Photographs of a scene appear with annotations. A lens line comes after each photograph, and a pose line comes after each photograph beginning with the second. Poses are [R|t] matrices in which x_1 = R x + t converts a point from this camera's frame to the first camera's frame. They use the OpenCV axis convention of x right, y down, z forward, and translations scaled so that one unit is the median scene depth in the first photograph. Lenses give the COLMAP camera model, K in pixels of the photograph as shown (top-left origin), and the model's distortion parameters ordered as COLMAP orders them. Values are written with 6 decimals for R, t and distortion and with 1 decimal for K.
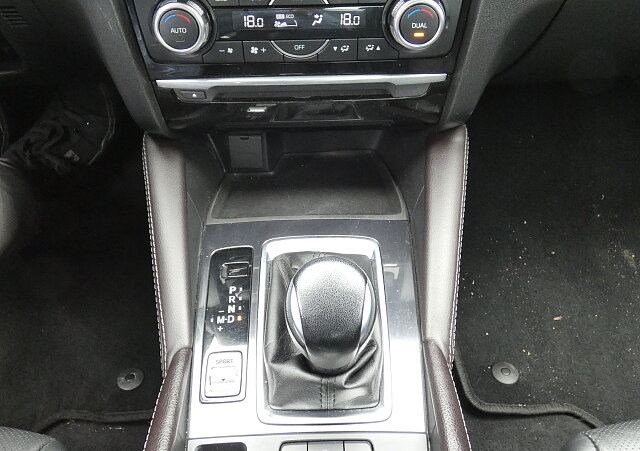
lens RADIAL K [[560.1, 0, 320.0], [0, 560.1, 225.5], [0, 0, 1]] dist [-0.005584, -0.001578]
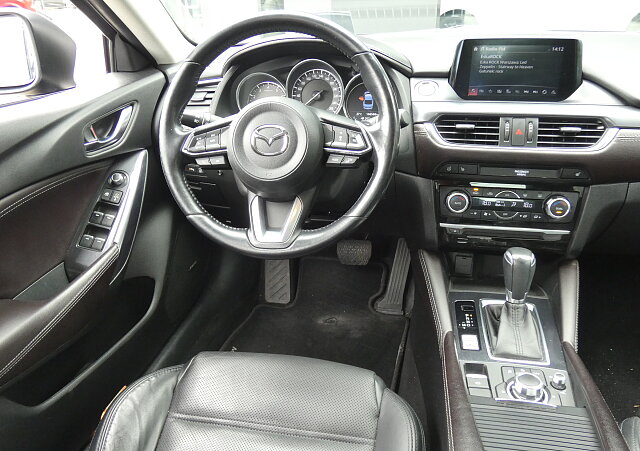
lens RADIAL K [[504.7, 0, 320.0], [0, 504.7, 225.5], [0, 0, 1]] dist [-0.055975, 0.000063]
pose [[0.977241, 0.080844, -0.196122, -0.373441], [-0.144584, 0.930361, -0.336933, 0.539798], [0.155225, 0.357621, 0.920876, -1.032188]]
